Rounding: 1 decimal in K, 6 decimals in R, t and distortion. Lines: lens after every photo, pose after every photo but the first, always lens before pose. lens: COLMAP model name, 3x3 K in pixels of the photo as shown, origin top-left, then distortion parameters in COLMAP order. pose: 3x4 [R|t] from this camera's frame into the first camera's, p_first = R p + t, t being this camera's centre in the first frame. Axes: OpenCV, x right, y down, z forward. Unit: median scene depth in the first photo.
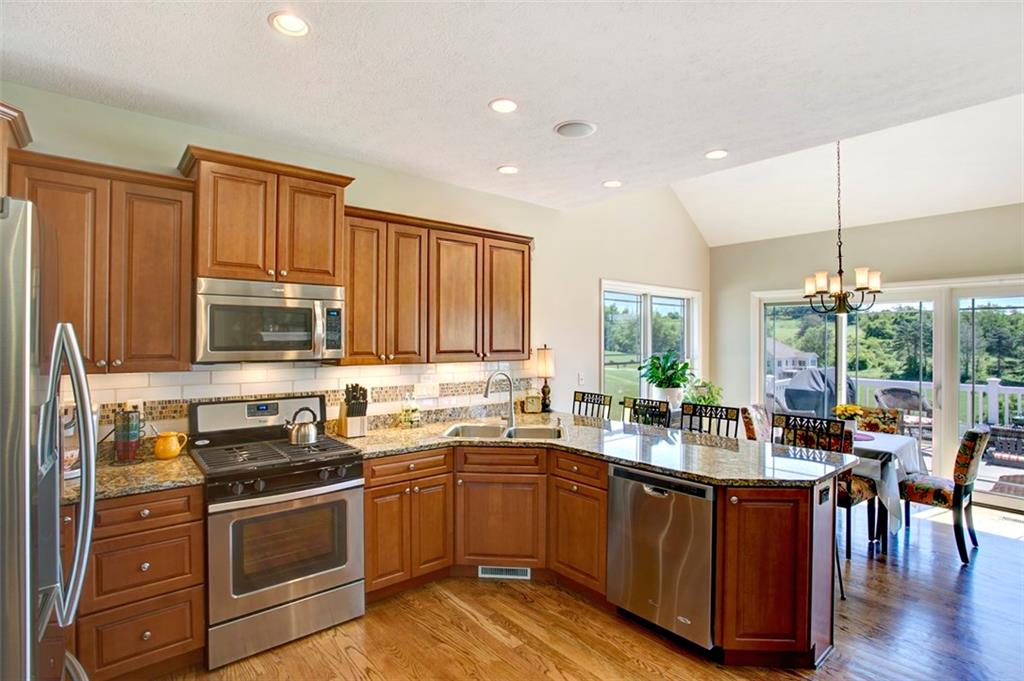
lens RADIAL K [[502.6, 0, 511.7], [0, 502.6, 338.8], [0, 0, 1]] dist [-0.031030, -0.000024]
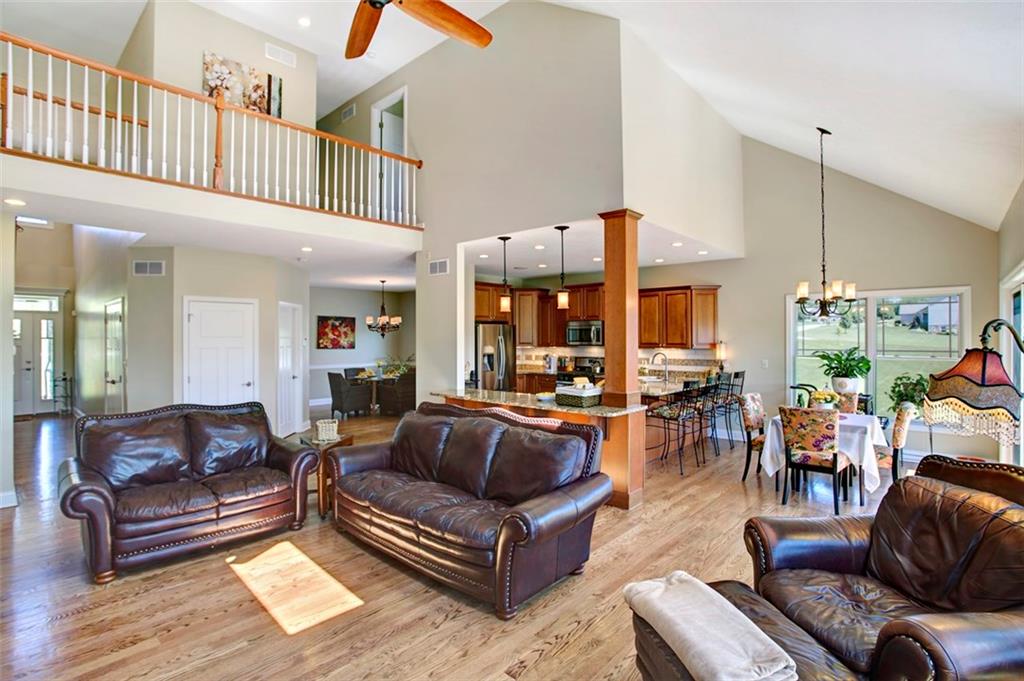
lens RADIAL K [[502.6, 0, 517.2], [0, 502.6, 339.2], [0, 0, 1]] dist [-0.031030, -0.000024]
pose [[0.156590, -0.008540, -0.987627, 1.919299], [-0.000010, 0.999963, -0.008648, 0.023461], [0.987664, 0.001364, 0.156584, 0.026665]]
